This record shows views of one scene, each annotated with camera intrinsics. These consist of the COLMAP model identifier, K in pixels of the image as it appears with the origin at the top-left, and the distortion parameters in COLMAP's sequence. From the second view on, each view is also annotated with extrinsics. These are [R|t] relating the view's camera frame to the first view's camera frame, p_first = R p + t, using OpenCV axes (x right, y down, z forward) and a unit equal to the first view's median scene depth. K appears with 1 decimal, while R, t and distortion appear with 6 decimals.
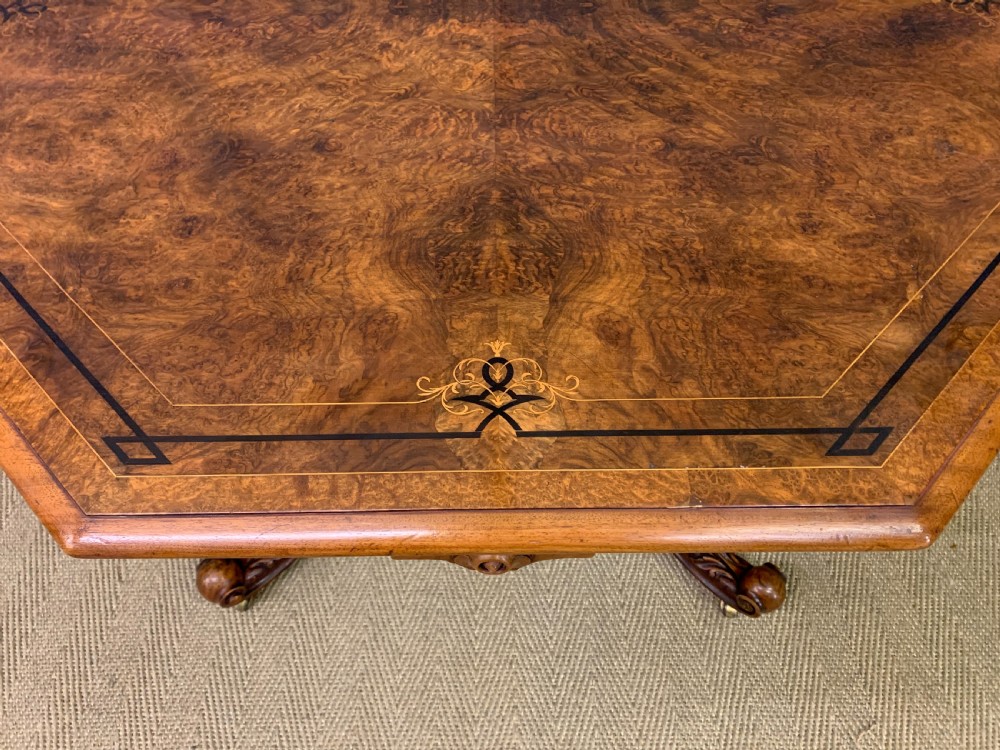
lens RADIAL K [[769.6, 0, 490.3], [0, 769.6, 371.4], [0, 0, 1]] dist [0.044159, -0.044338]
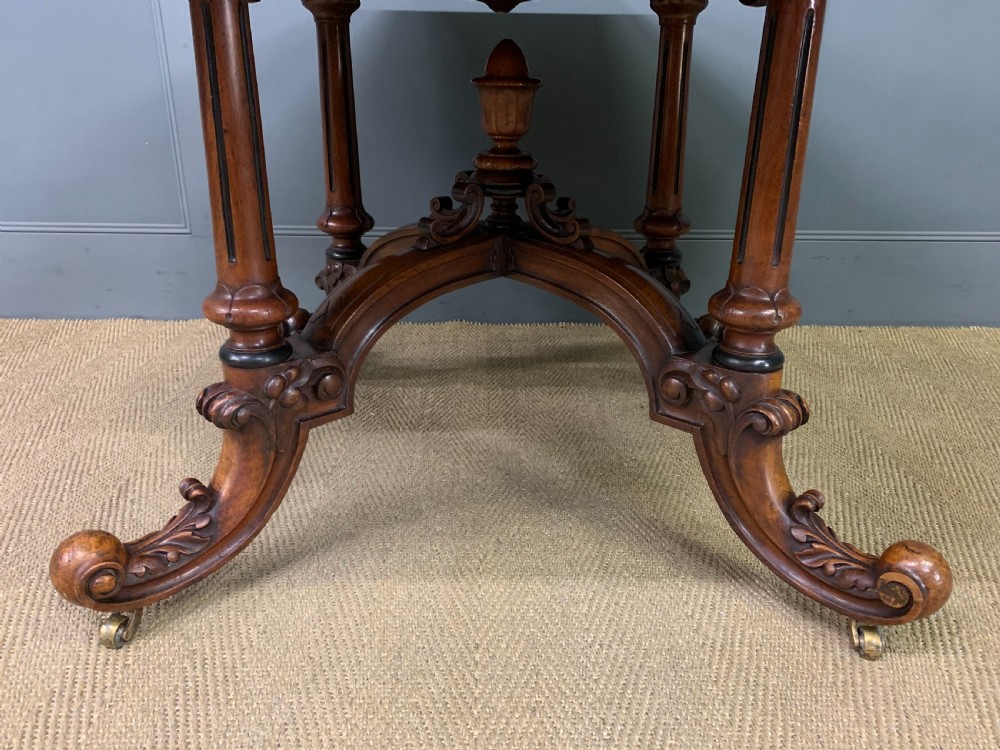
lens RADIAL K [[769.6, 0, 503.4], [0, 769.6, 383.6], [0, 0, 1]] dist [0.044159, -0.044338]
pose [[0.999829, 0.011903, 0.014131, -0.016514], [-0.002921, 0.857051, -0.515223, 0.930379], [-0.018244, 0.515094, 0.856939, 0.688107]]
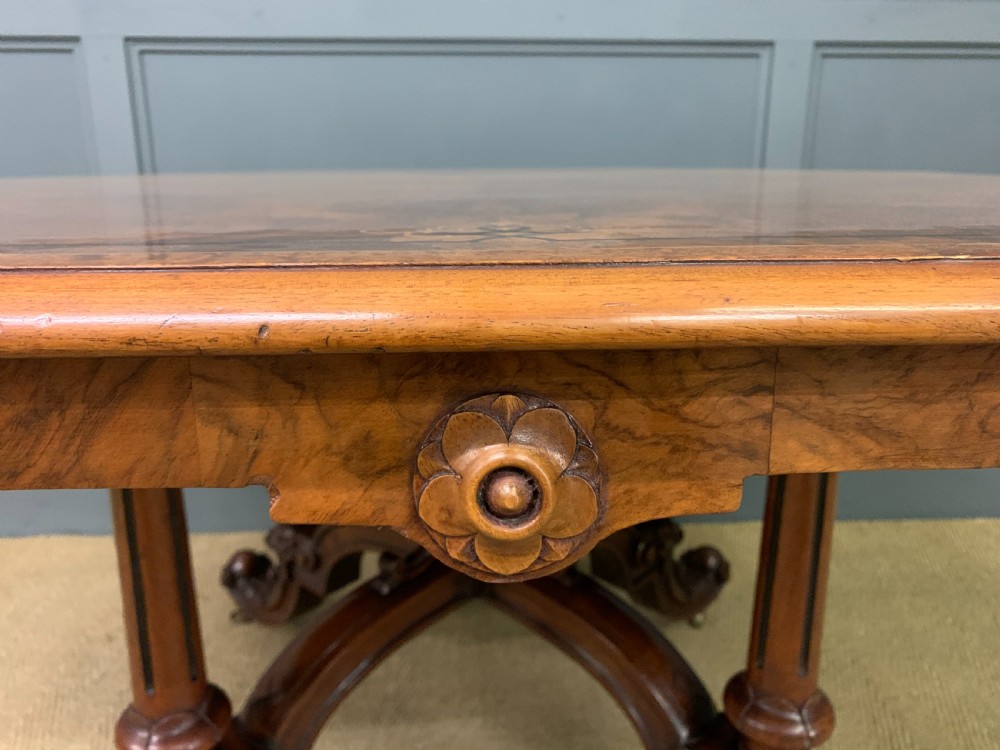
lens RADIAL K [[786.0, 0, 492.0], [0, 786.0, 370.1], [0, 0, 1]] dist [0.008769, -0.003424]
pose [[0.999300, -0.006453, 0.036843, -0.020222], [0.027375, 0.797412, -0.602815, 0.409090], [-0.025489, 0.603401, 0.797030, 0.559275]]
